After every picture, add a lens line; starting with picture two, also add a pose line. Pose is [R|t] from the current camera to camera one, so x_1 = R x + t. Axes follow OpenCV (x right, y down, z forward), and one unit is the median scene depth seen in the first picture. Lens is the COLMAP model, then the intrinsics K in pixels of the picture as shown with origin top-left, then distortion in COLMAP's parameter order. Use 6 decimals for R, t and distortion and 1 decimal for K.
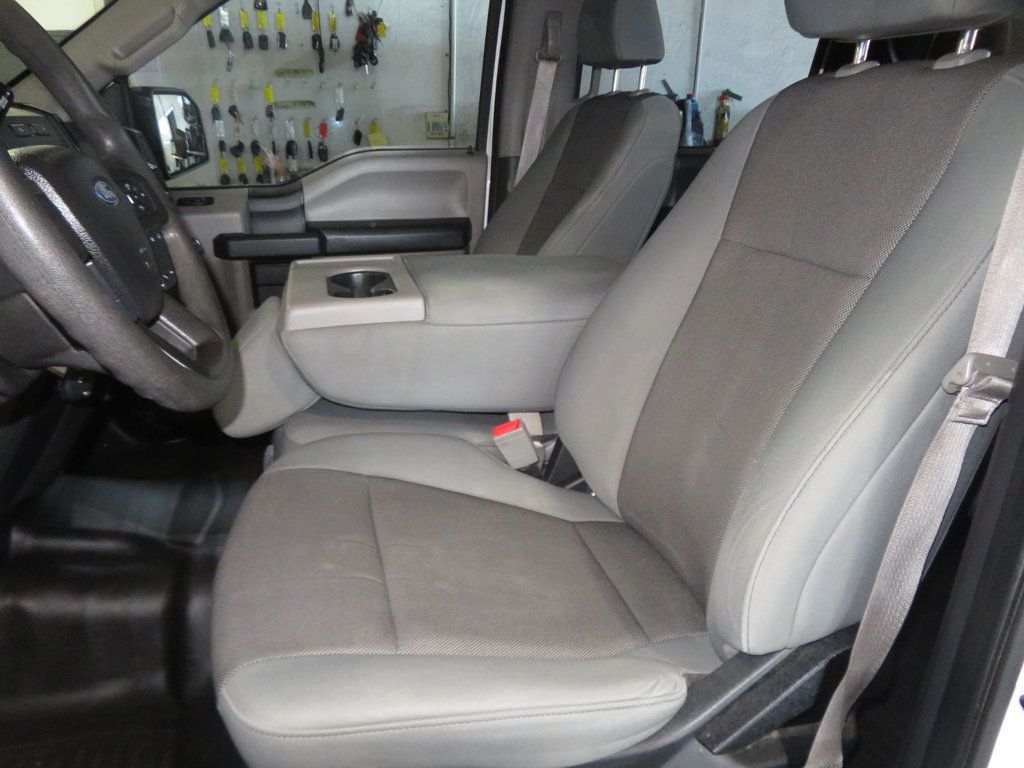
lens RADIAL K [[729.6, 0, 506.4], [0, 729.6, 381.5], [0, 0, 1]] dist [-0.008323, 0.012103]
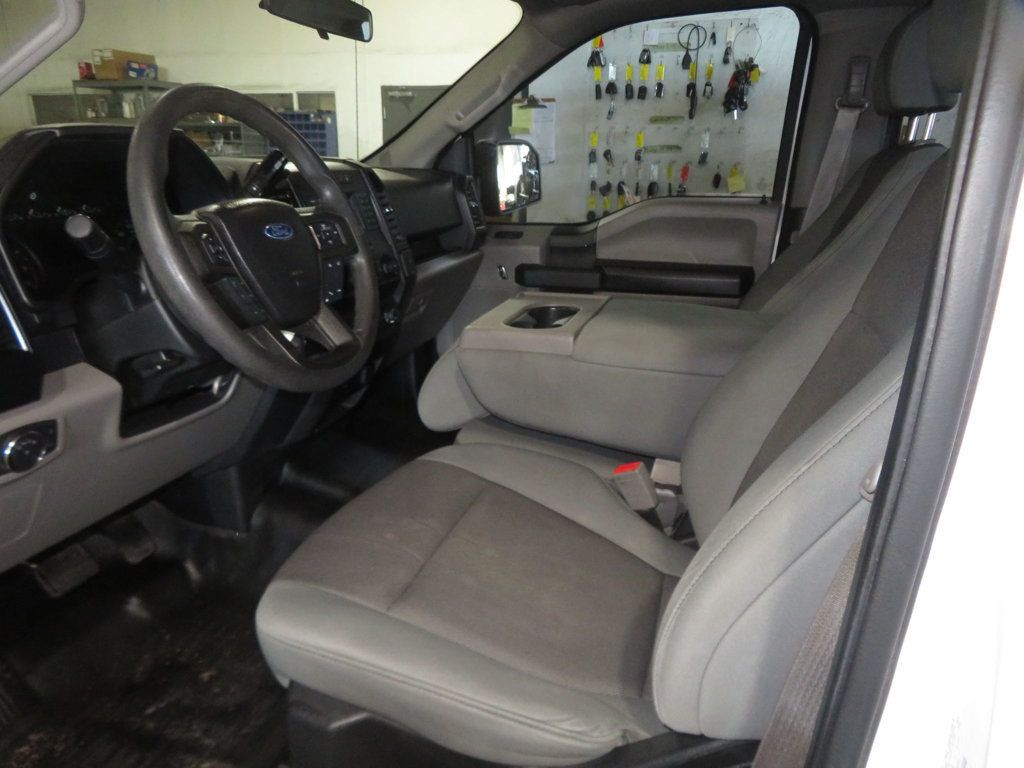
lens RADIAL K [[729.6, 0, 512.0], [0, 729.6, 379.4], [0, 0, 1]] dist [-0.008323, 0.012103]
pose [[0.852532, 0.152351, -0.499978, 0.343730], [-0.176495, 0.984301, -0.001018, -0.029533], [0.491974, 0.089111, 0.866038, 0.003636]]
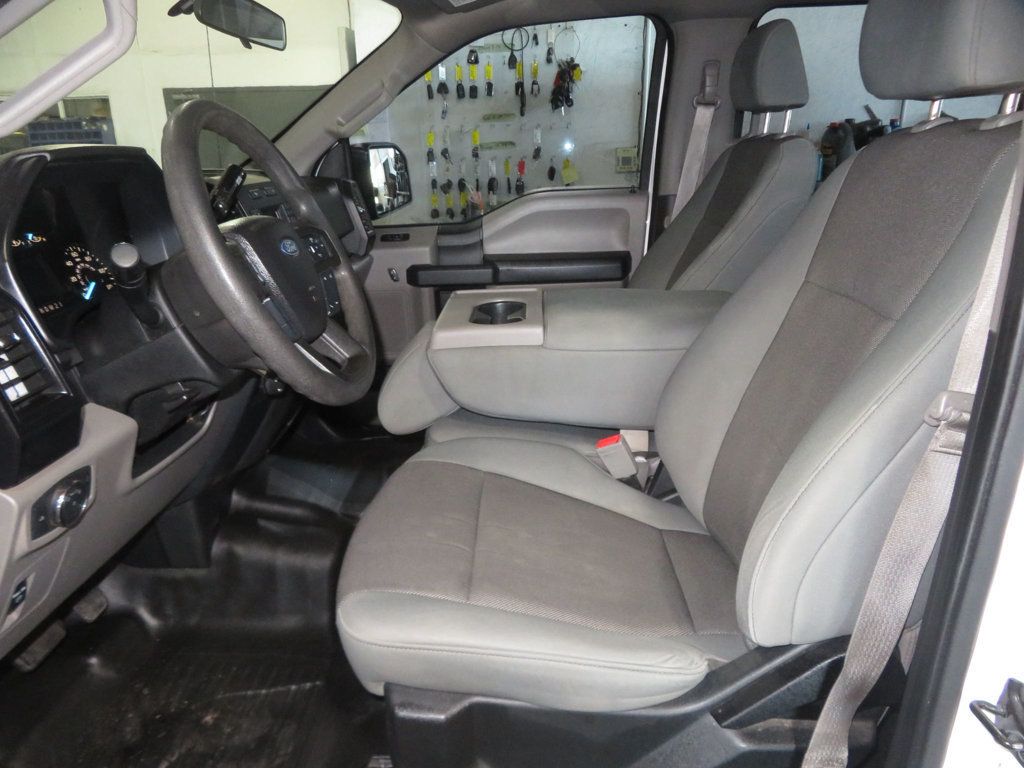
lens RADIAL K [[729.6, 0, 508.5], [0, 729.6, 378.3], [0, 0, 1]] dist [-0.008323, 0.012103]
pose [[0.960212, 0.047898, -0.275135, 0.150212], [-0.057849, 0.997928, -0.028164, 0.006061], [0.273216, 0.042960, 0.960993, -0.136268]]
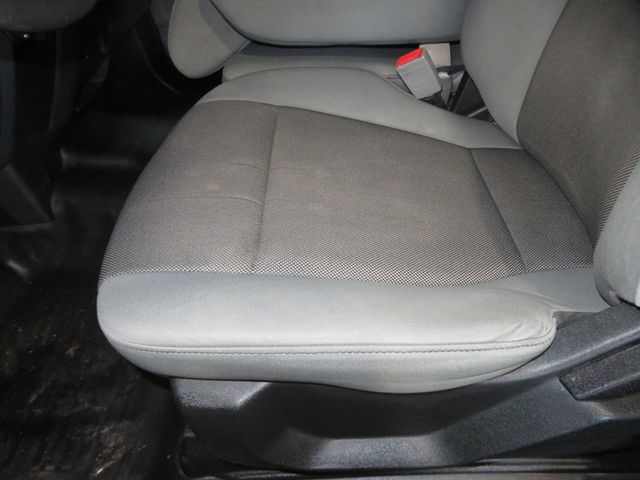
lens RADIAL K [[456.0, 0, 319.3], [0, 456.0, 244.0], [0, 0, 1]] dist [-0.008323, 0.012103]
pose [[0.957450, 0.066186, -0.280908, 0.071805], [0.046755, 0.924916, 0.377285, 0.055982], [0.284787, -0.374366, 0.882466, 0.277174]]
